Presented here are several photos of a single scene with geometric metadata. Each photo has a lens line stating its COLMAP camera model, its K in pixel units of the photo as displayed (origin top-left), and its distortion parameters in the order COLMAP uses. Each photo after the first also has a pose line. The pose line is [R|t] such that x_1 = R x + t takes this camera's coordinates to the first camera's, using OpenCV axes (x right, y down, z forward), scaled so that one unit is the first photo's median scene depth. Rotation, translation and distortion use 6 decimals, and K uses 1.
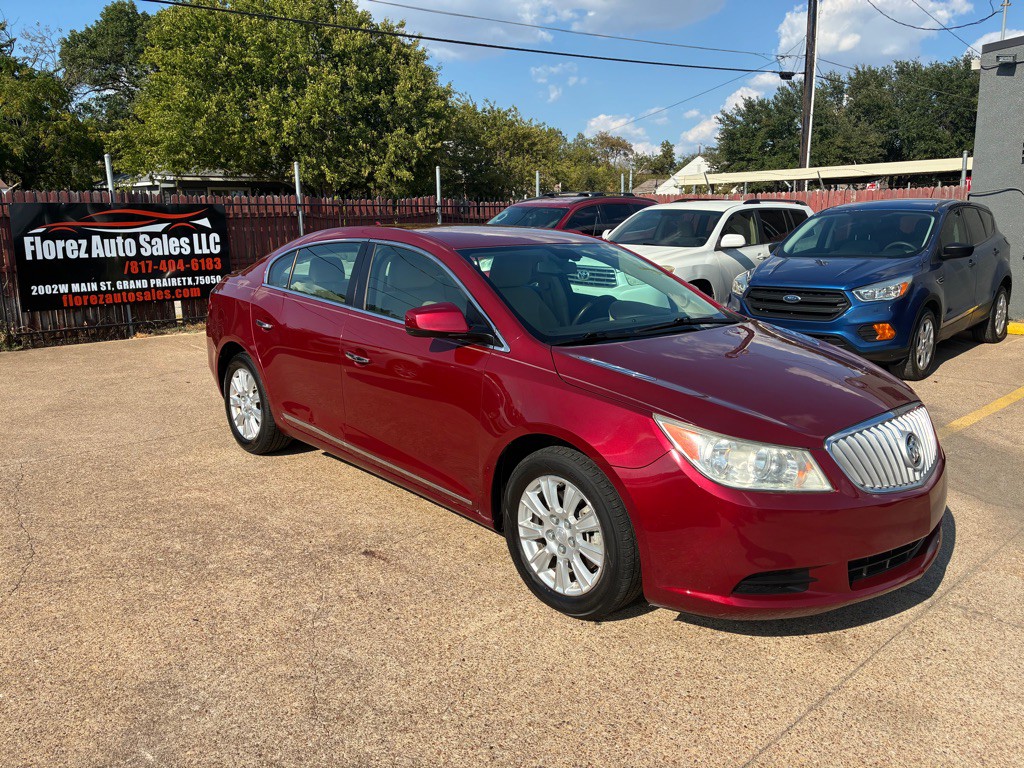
lens RADIAL K [[773.3, 0, 506.1], [0, 773.3, 368.4], [0, 0, 1]] dist [0.050265, -0.076876]
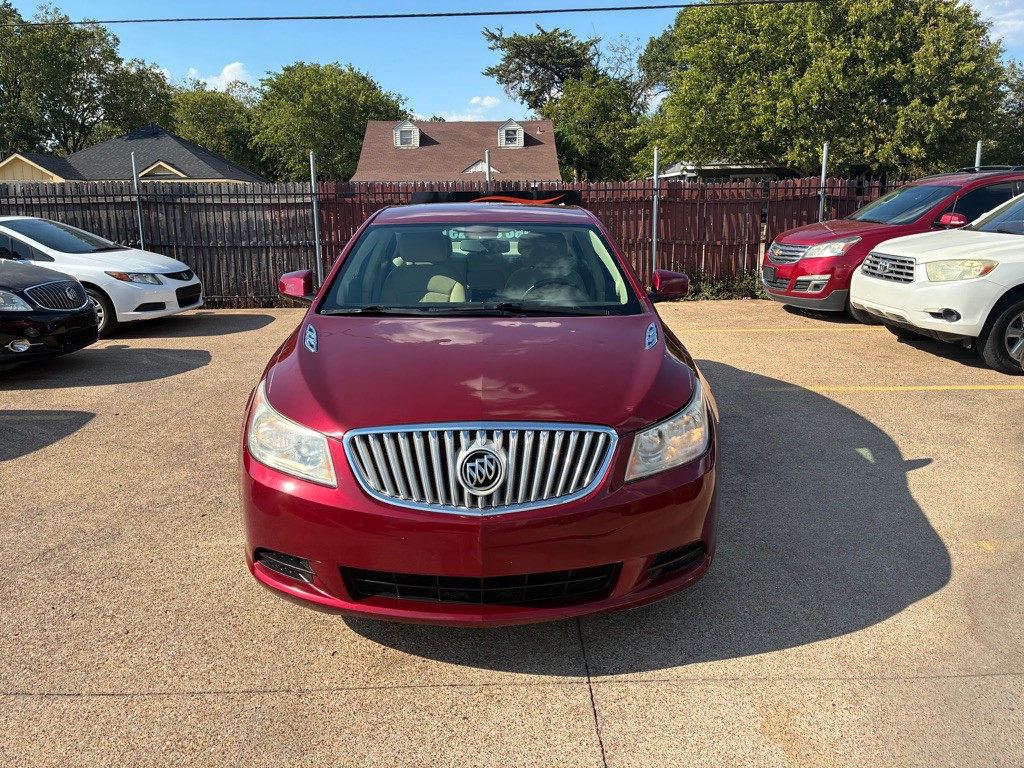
lens RADIAL K [[773.3, 0, 506.1], [0, 773.3, 368.4], [0, 0, 1]] dist [0.050265, -0.076876]
pose [[0.756849, 0.127572, -0.641019, 0.317667], [-0.117665, 0.991337, 0.058364, -0.013270], [0.642911, 0.031253, 0.765303, 0.103703]]
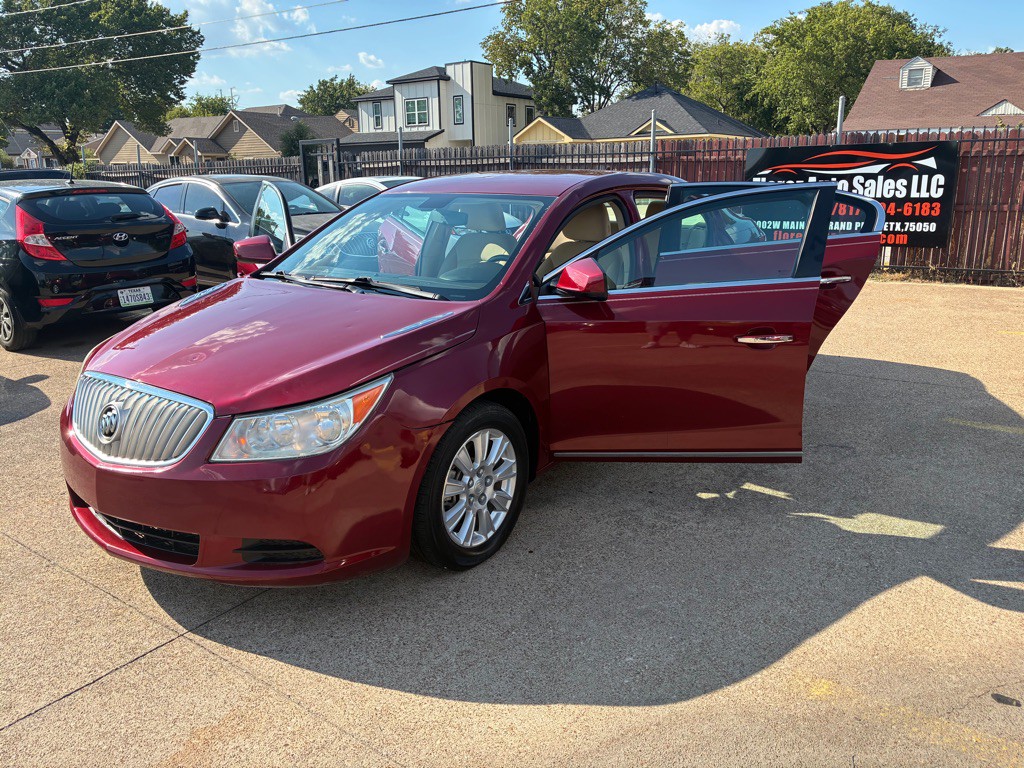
lens RADIAL K [[770.2, 0, 512.2], [0, 770.2, 377.2], [0, 0, 1]] dist [0.050101, -0.076920]
pose [[0.206380, 0.253766, -0.944992, 0.453144], [-0.169242, 0.960485, 0.220965, -0.069657], [0.963724, 0.114330, 0.241172, 0.365775]]
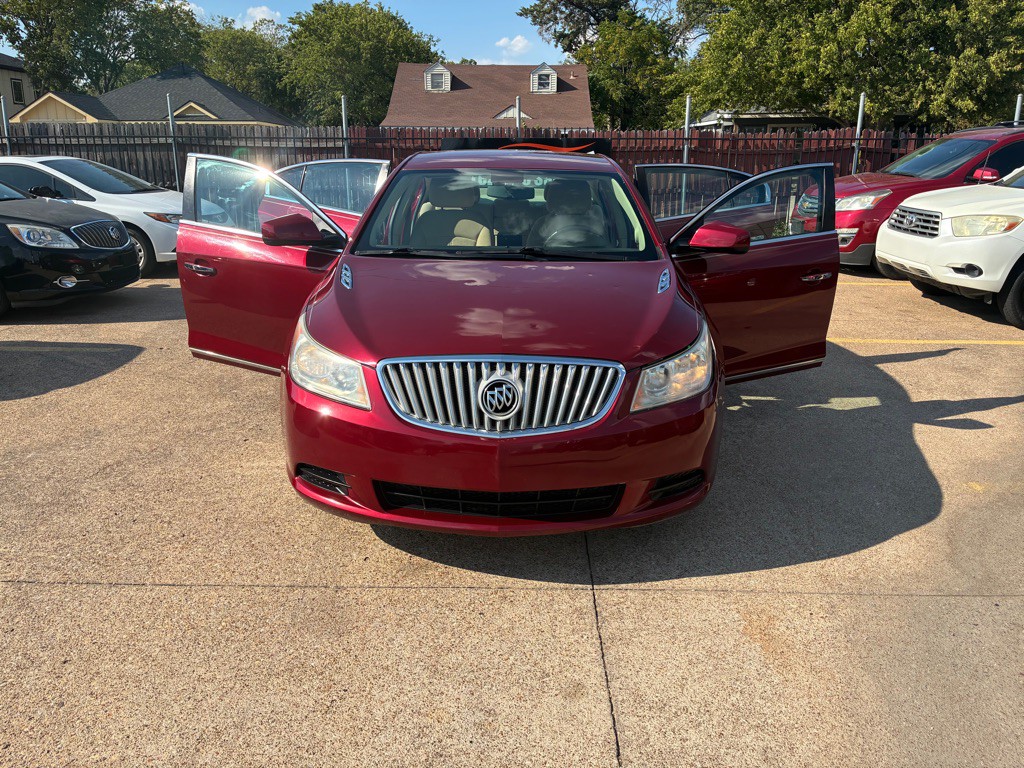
lens RADIAL K [[770.2, 0, 507.8], [0, 770.2, 379.0], [0, 0, 1]] dist [0.066682, -0.098950]
pose [[0.732186, 0.194728, -0.652675, 0.336111], [-0.137456, 0.980788, 0.138420, -0.010178], [0.667090, -0.011635, 0.744886, 0.087498]]
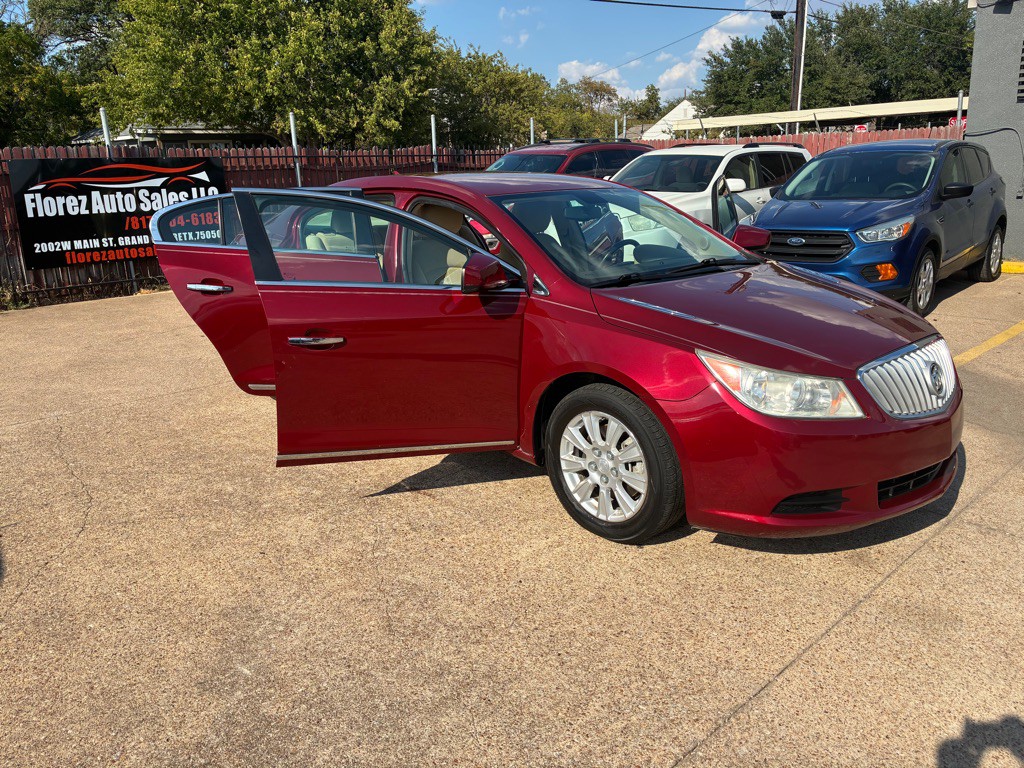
lens RADIAL K [[773.3, 0, 506.1], [0, 773.3, 368.4], [0, 0, 1]] dist [0.050265, -0.076876]
pose [[0.999642, -0.021721, 0.015600, -0.022582], [0.020709, 0.997839, 0.062362, 0.003534], [-0.016921, -0.062017, 0.997932, -0.014349]]
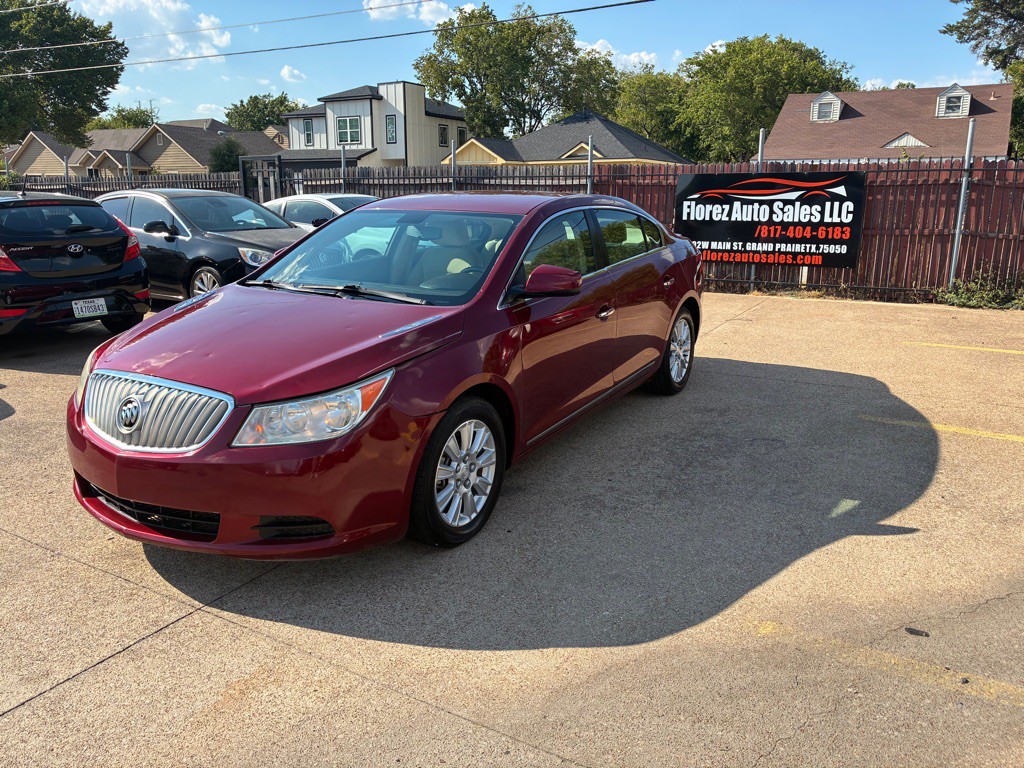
lens RADIAL K [[769.8, 0, 519.7], [0, 769.8, 379.8], [0, 0, 1]] dist [0.035442, -0.047855]
pose [[0.301336, 0.232426, -0.924756, 0.486649], [-0.183283, 0.965870, 0.183036, -0.063827], [0.935737, 0.114337, 0.333651, 0.334556]]
